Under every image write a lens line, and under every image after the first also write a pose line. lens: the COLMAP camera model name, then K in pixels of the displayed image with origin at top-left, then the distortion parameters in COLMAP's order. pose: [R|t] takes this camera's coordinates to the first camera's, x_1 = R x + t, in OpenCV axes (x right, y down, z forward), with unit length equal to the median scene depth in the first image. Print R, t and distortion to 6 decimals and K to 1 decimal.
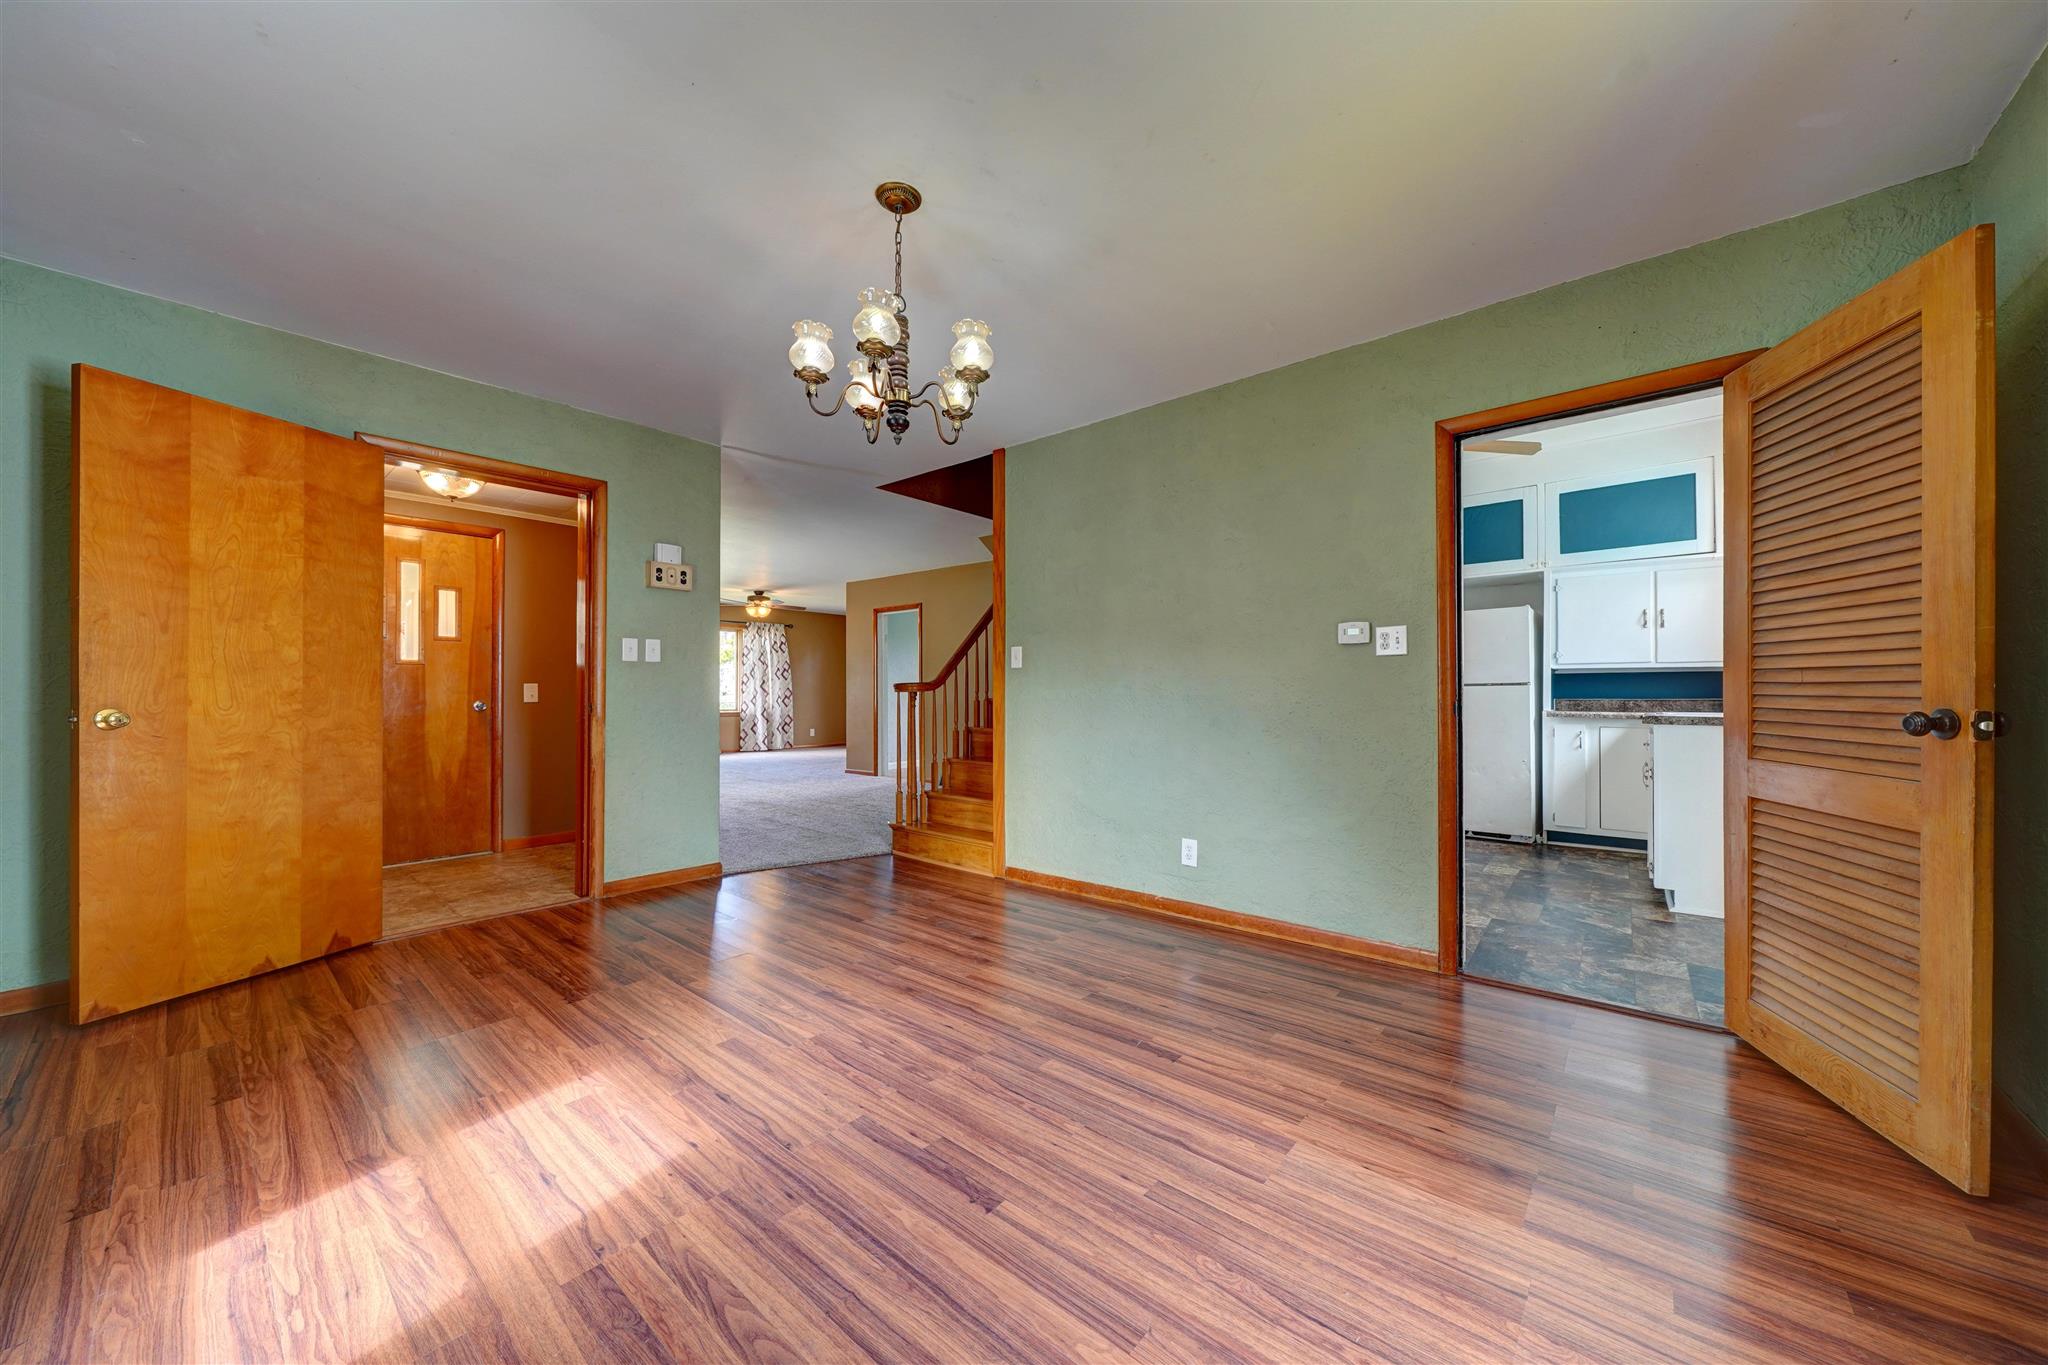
lens RADIAL K [[717.1, 0, 1036.8], [0, 717.1, 689.7], [0, 0, 1]] dist [-0.001500, -0.000374]
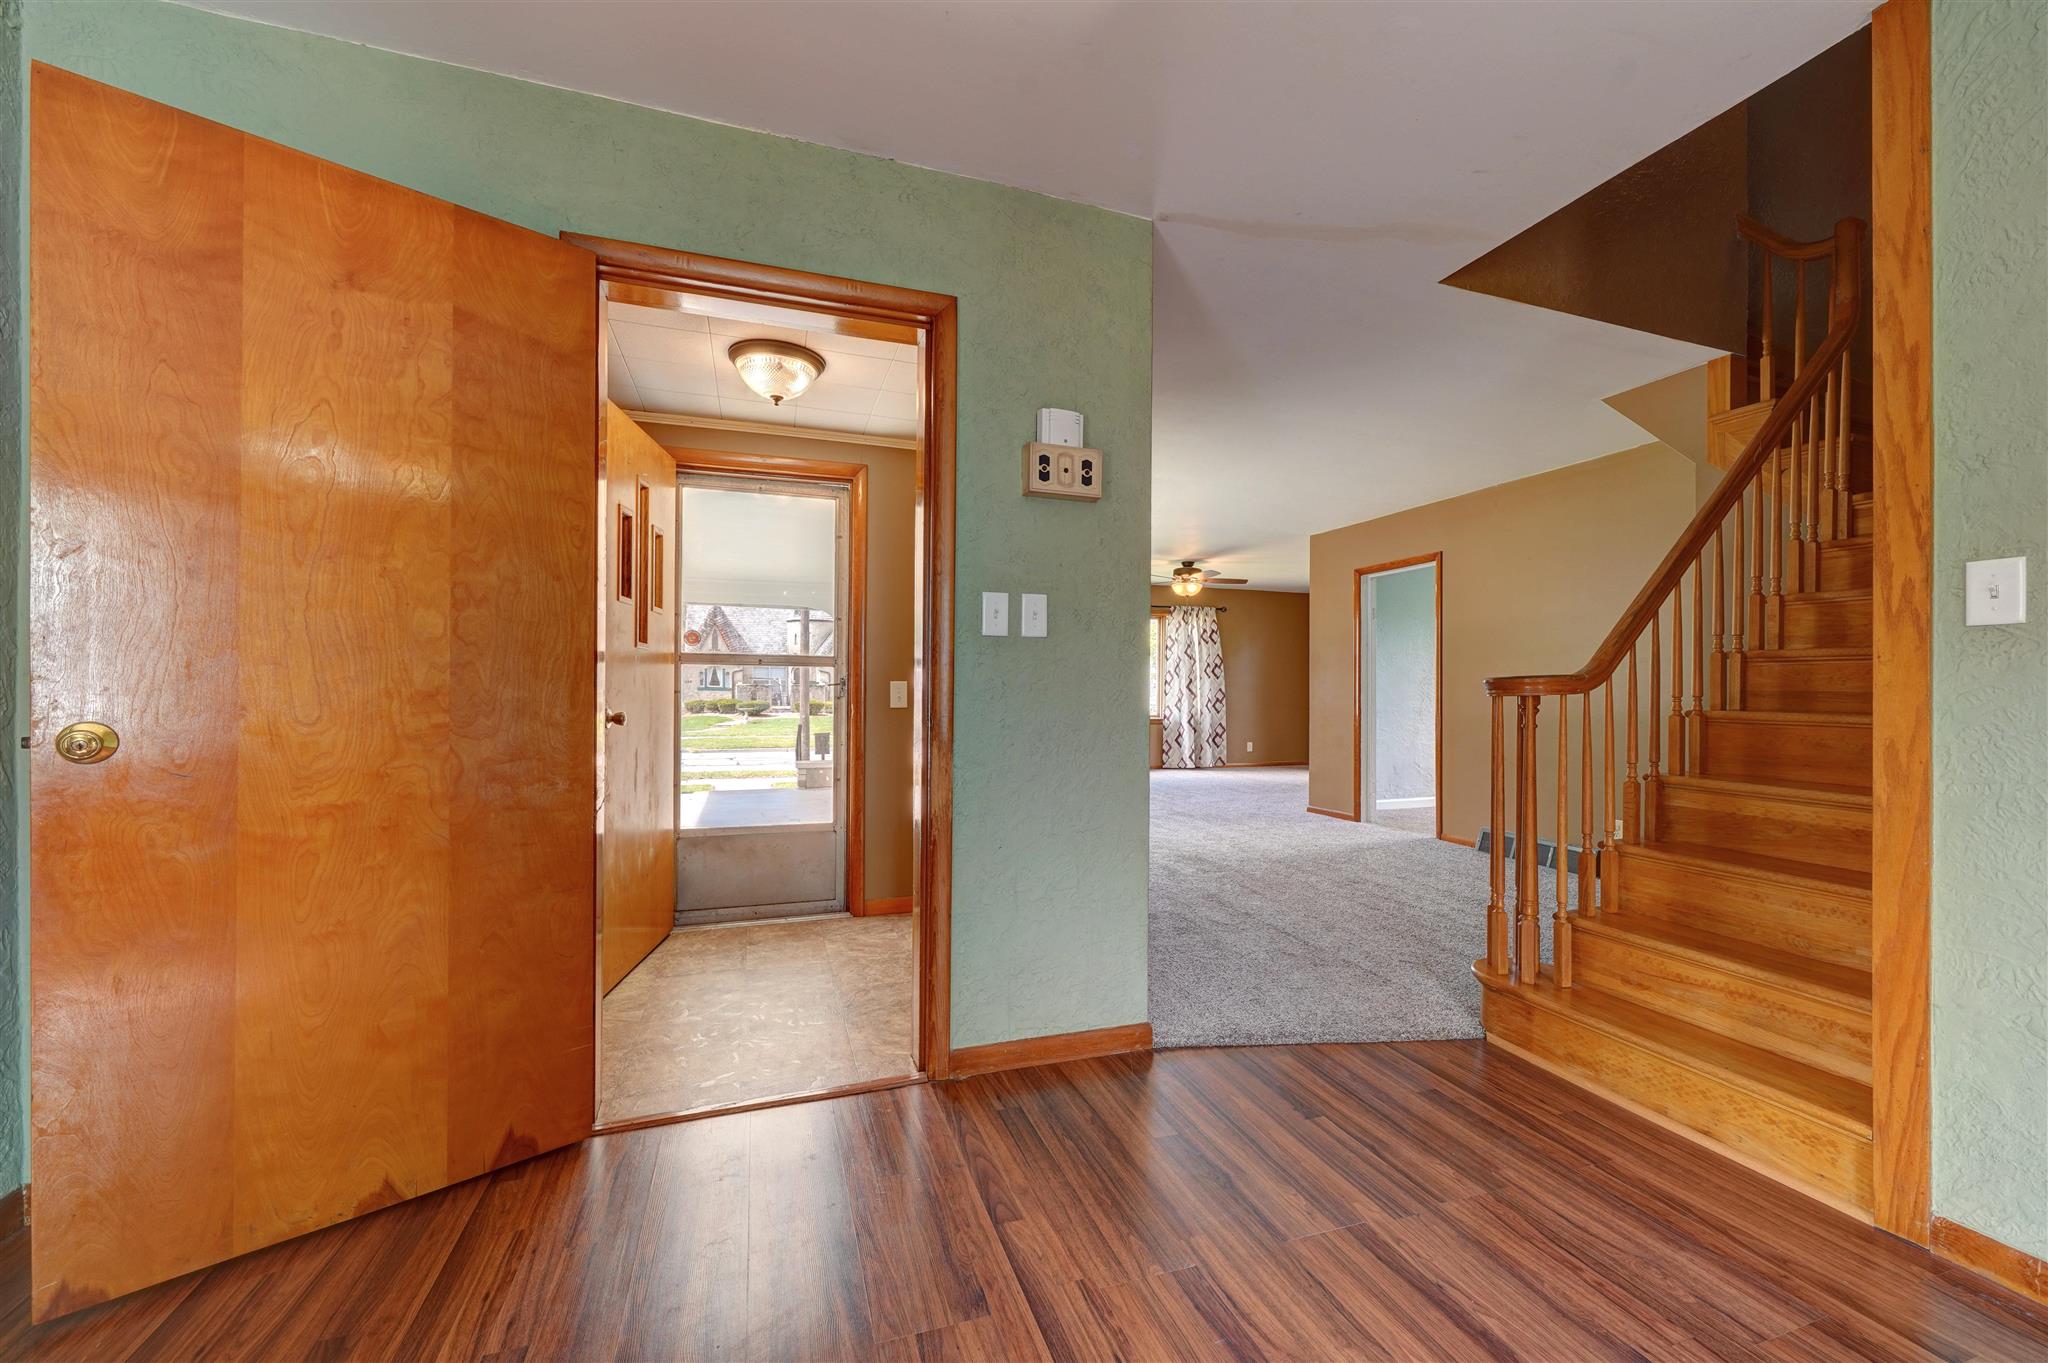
lens RADIAL K [[800.8, 0, 1039.9], [0, 800.8, 693.7], [0, 0, 1]] dist [0.001295, 0.000206]
pose [[0.859805, 0.005047, -0.510597, -0.213413], [-0.003561, 0.999986, 0.003887, 0.000317], [0.510610, -0.001524, 0.859811, 0.458191]]
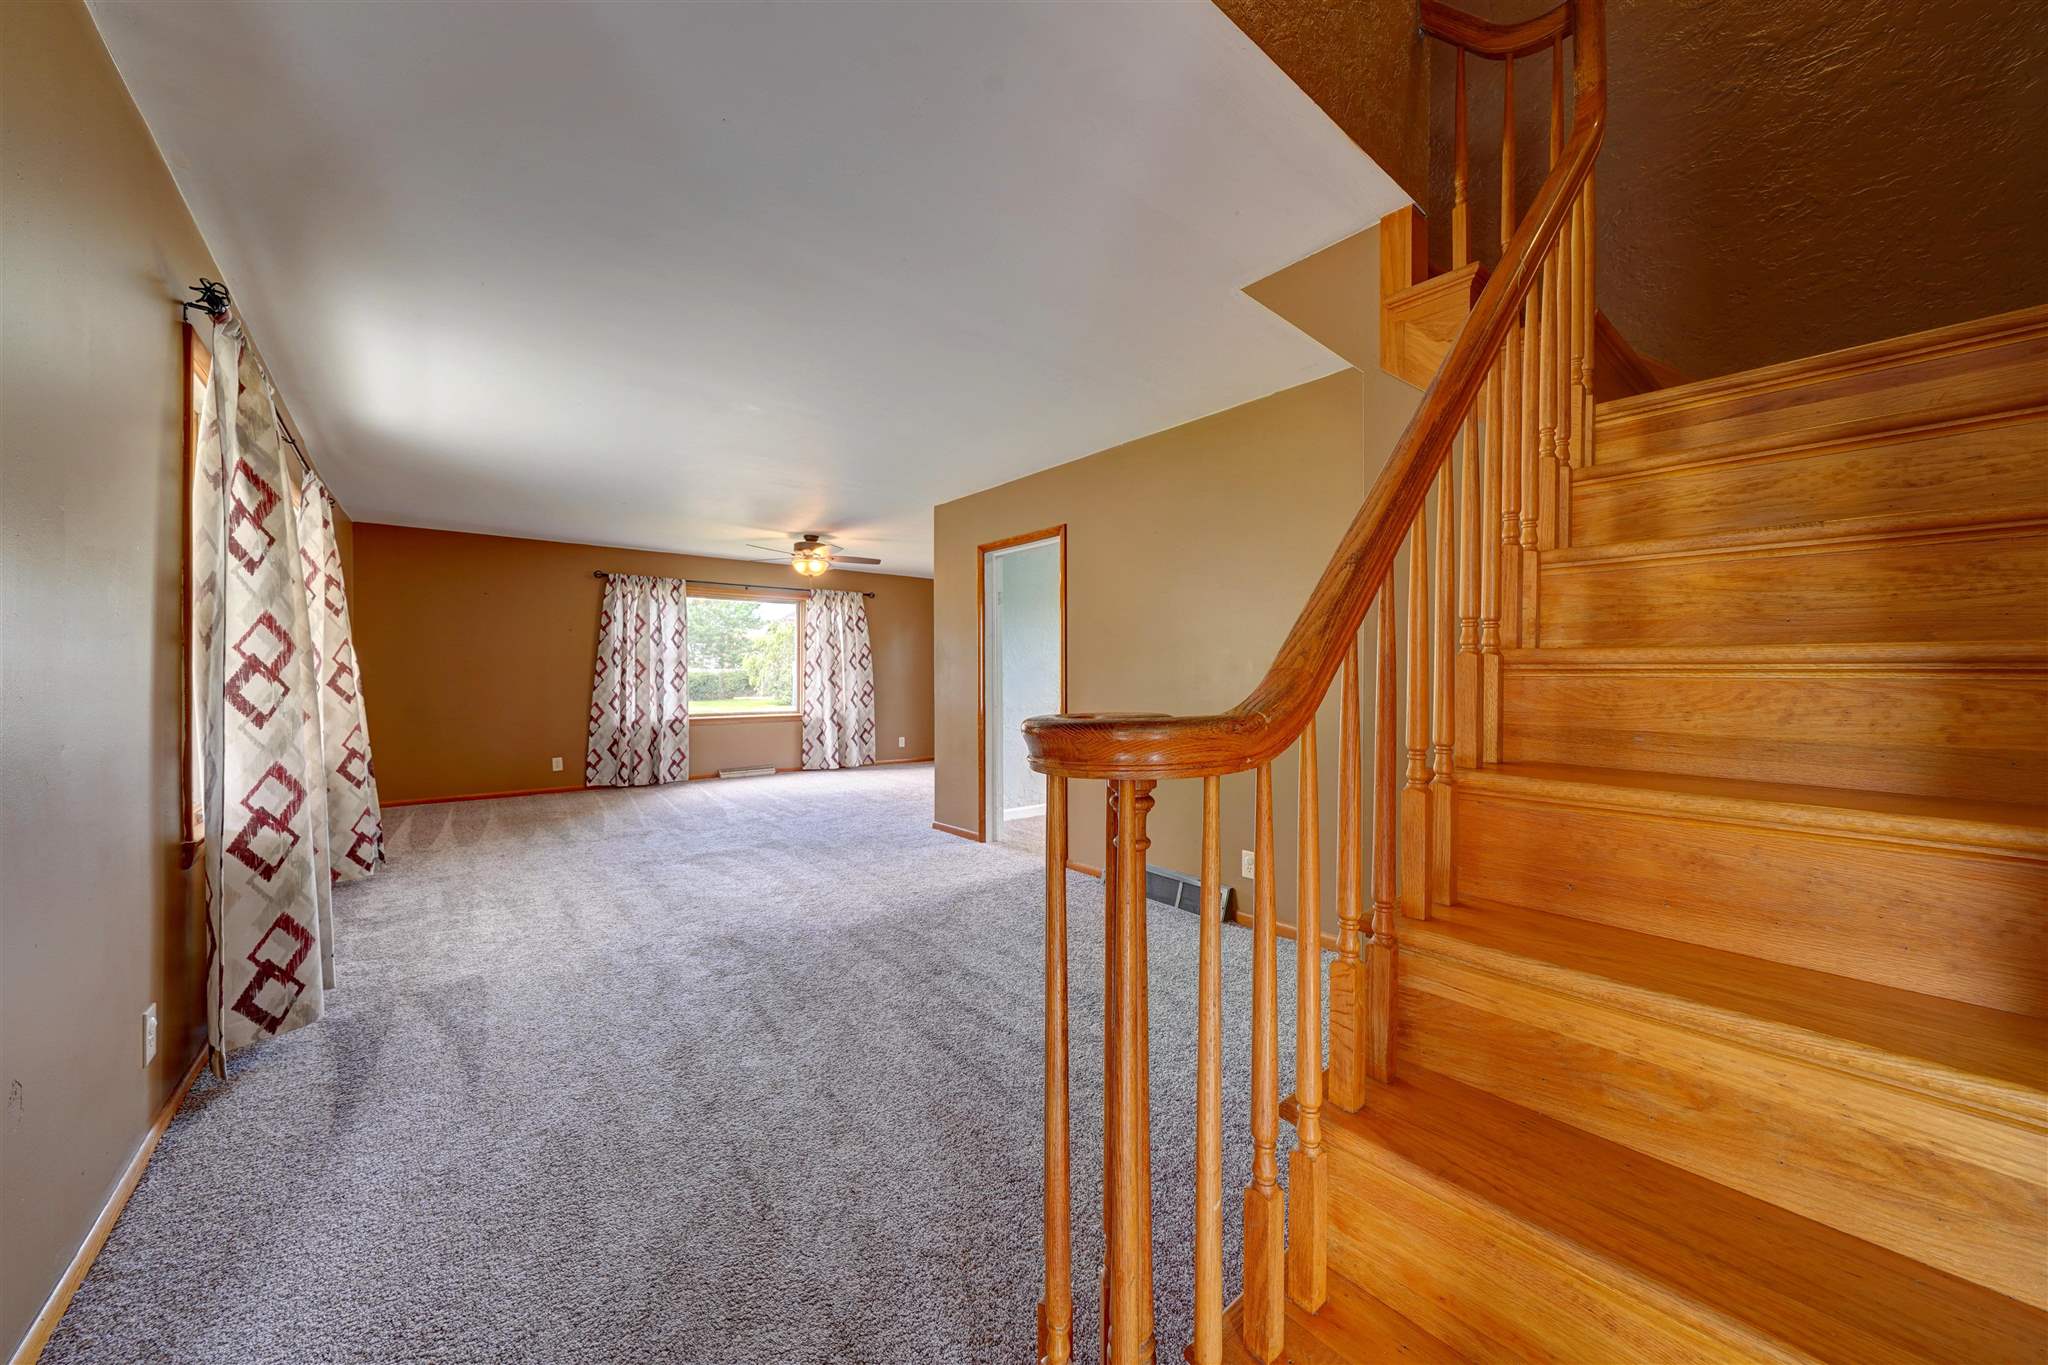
lens RADIAL K [[717.1, 0, 1000.2], [0, 717.1, 684.3], [0, 0, 1]] dist [-0.001500, -0.000374]
pose [[0.977588, 0.002518, -0.210512, -0.197592], [-0.000049, 0.999931, 0.011732, -0.022828], [0.210527, -0.011459, 0.977521, 0.971412]]
